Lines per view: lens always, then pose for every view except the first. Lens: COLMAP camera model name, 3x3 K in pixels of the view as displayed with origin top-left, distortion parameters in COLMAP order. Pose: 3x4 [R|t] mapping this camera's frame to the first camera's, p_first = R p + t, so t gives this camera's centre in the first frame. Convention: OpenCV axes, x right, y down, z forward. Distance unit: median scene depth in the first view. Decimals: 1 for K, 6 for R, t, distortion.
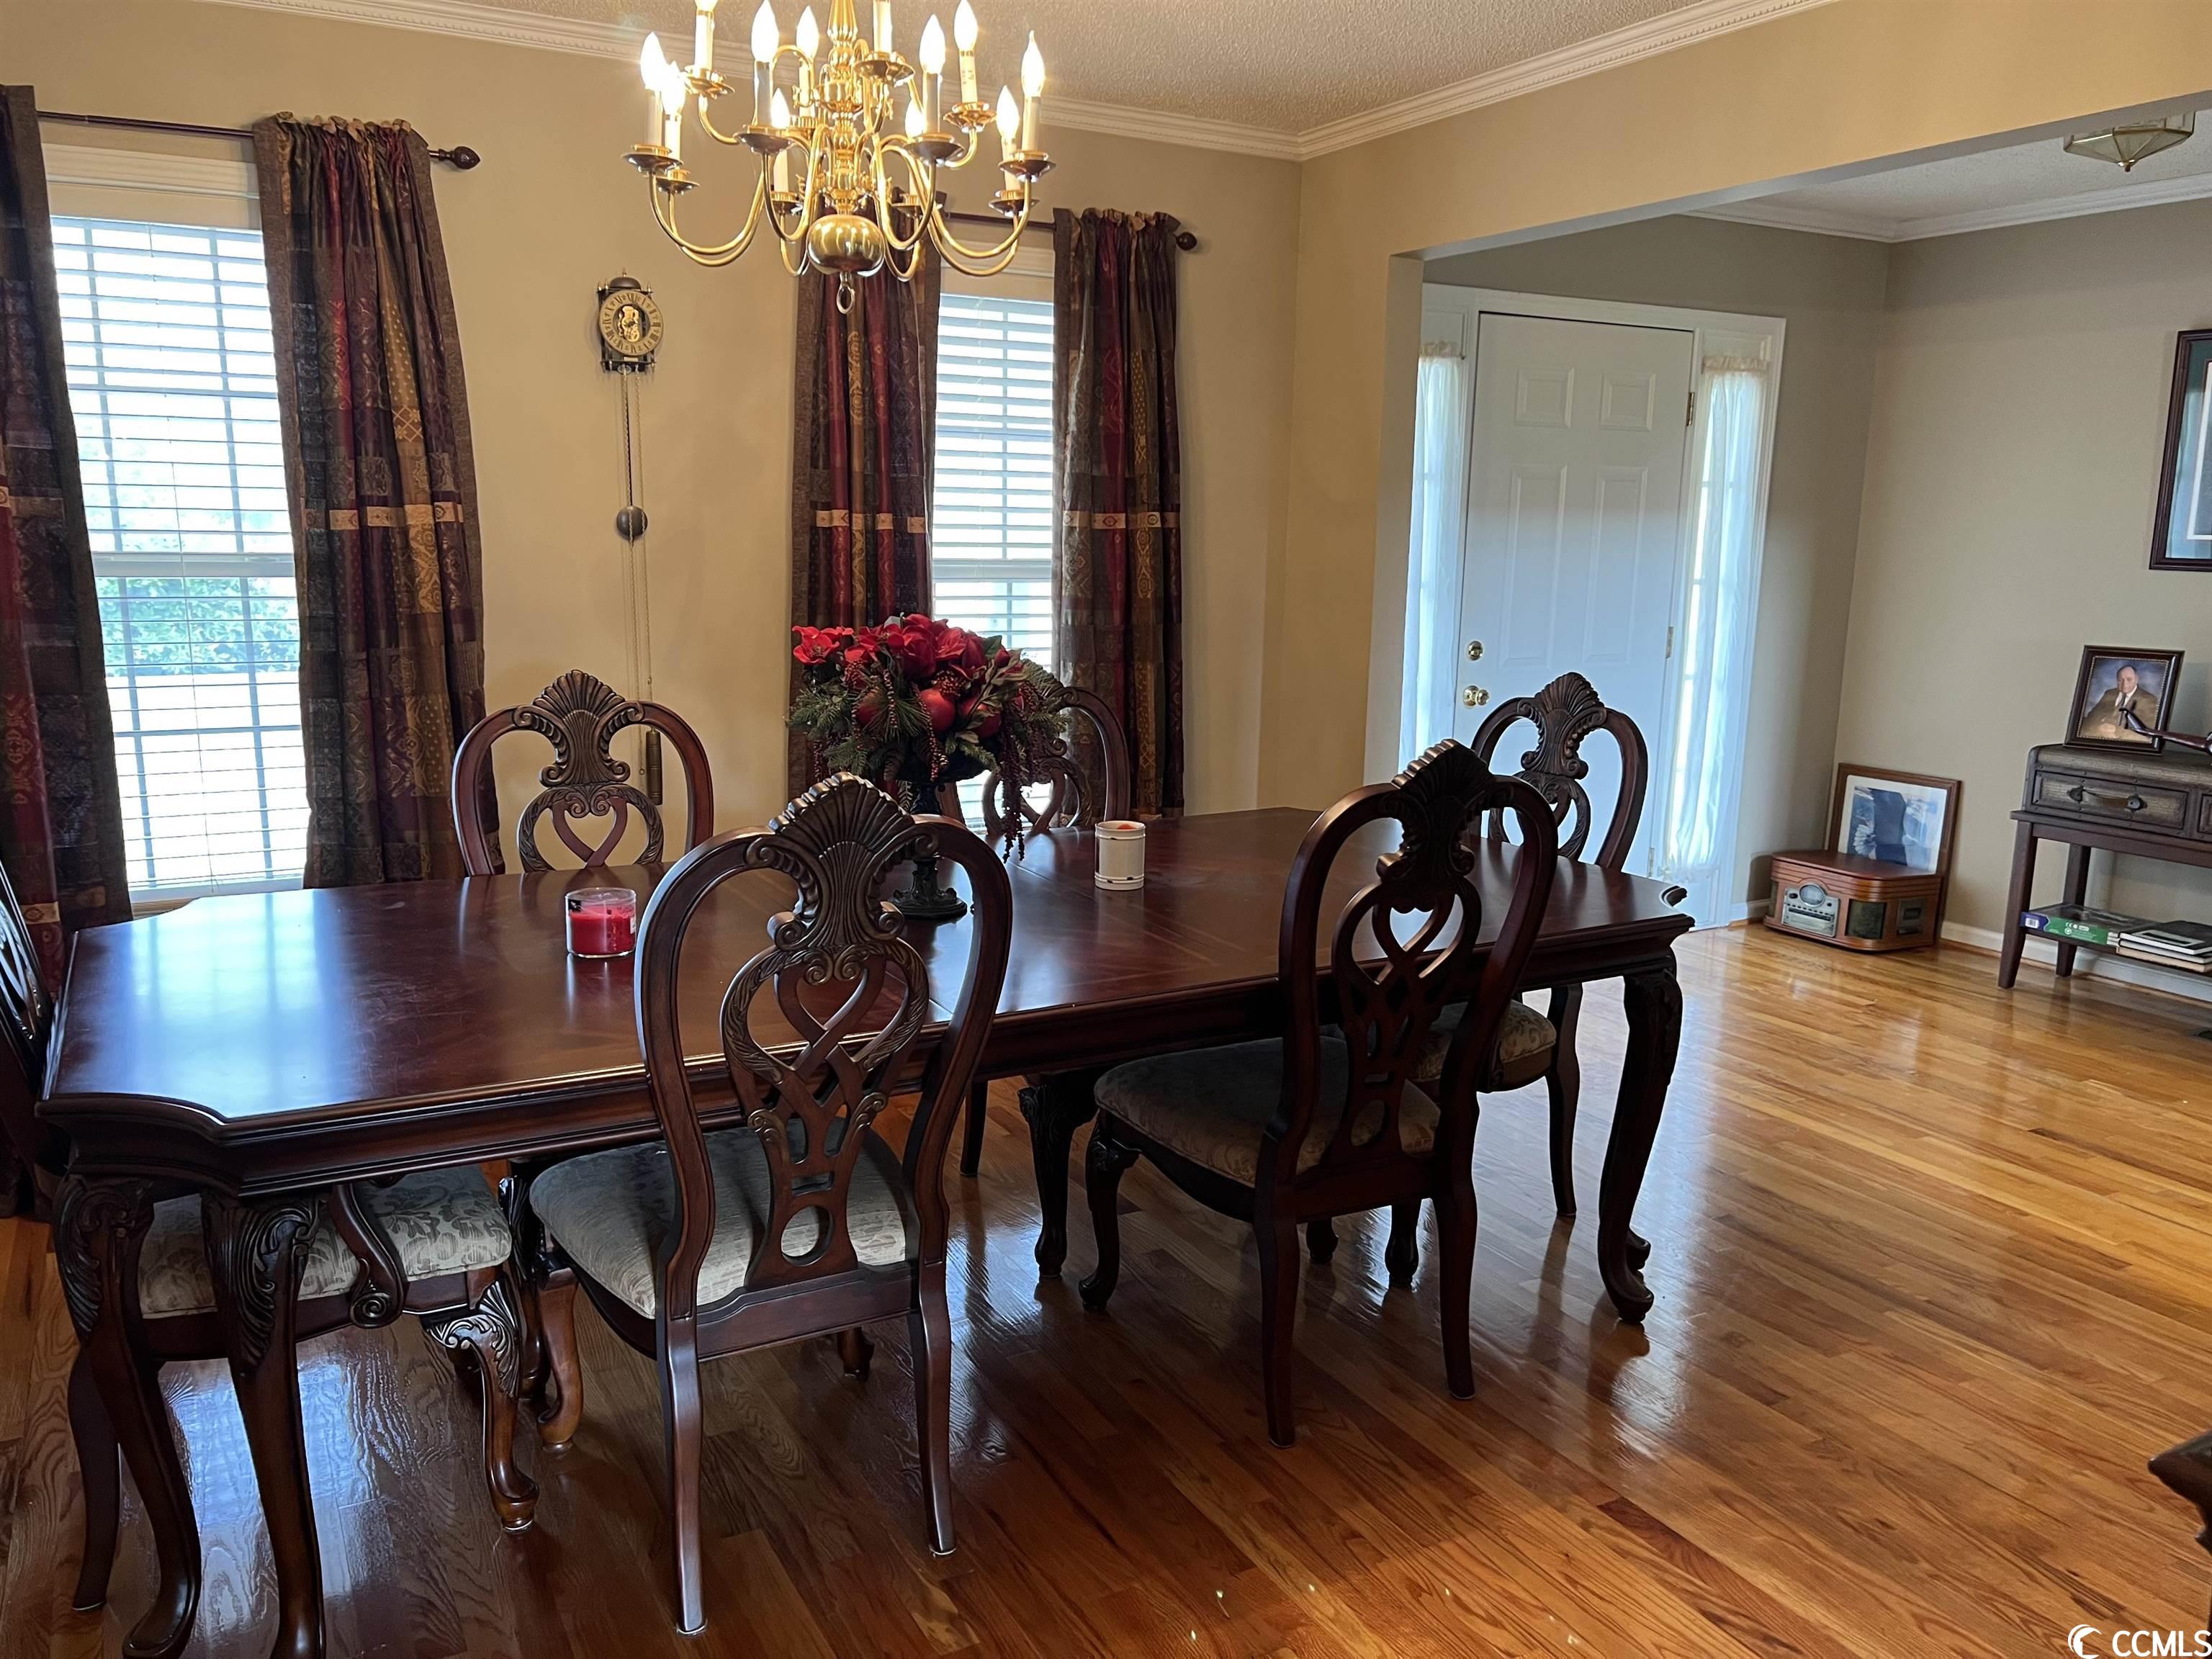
lens RADIAL K [[1651.9, 0, 1106.0], [0, 1651.9, 836.1], [0, 0, 1]] dist [0.040692, -0.046231]
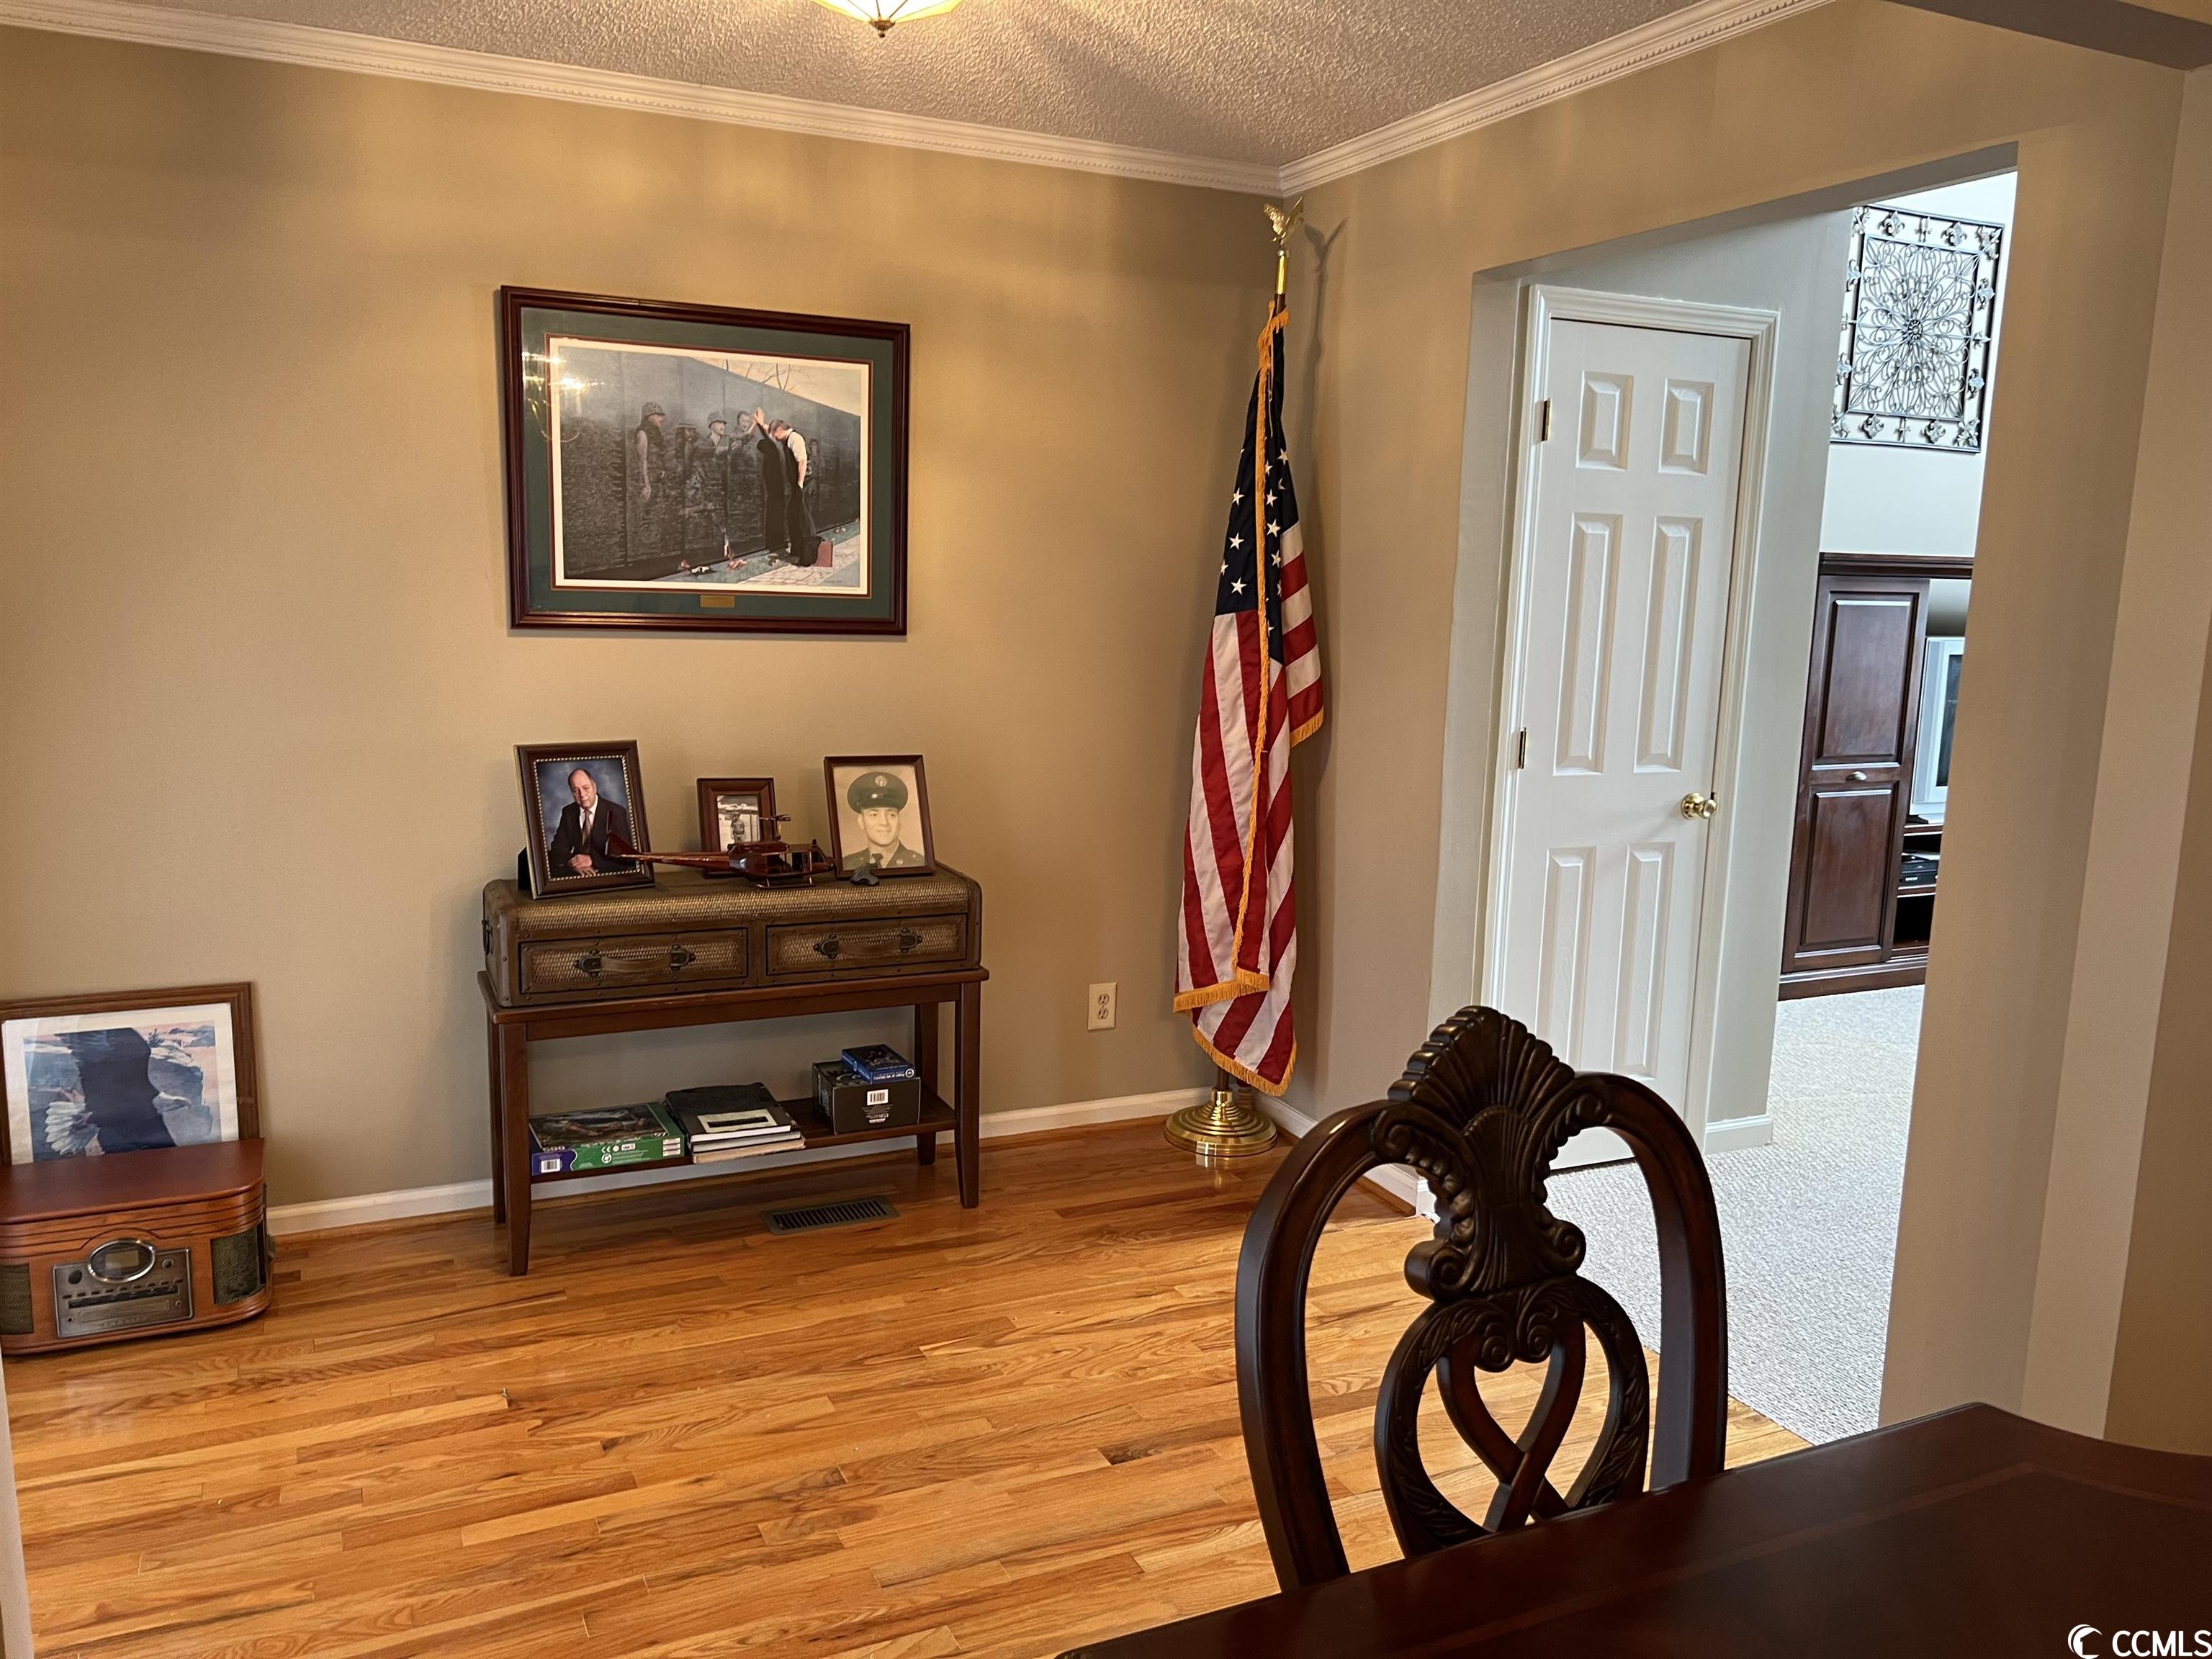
lens RADIAL K [[1651.9, 0, 1114.2], [0, 1651.9, 849.6], [0, 0, 1]] dist [0.040692, -0.046231]
pose [[0.061893, -0.173860, 0.982824, -0.059269], [0.165835, 0.972815, 0.161646, -0.142805], [-0.984209, 0.152982, 0.089042, 0.715701]]
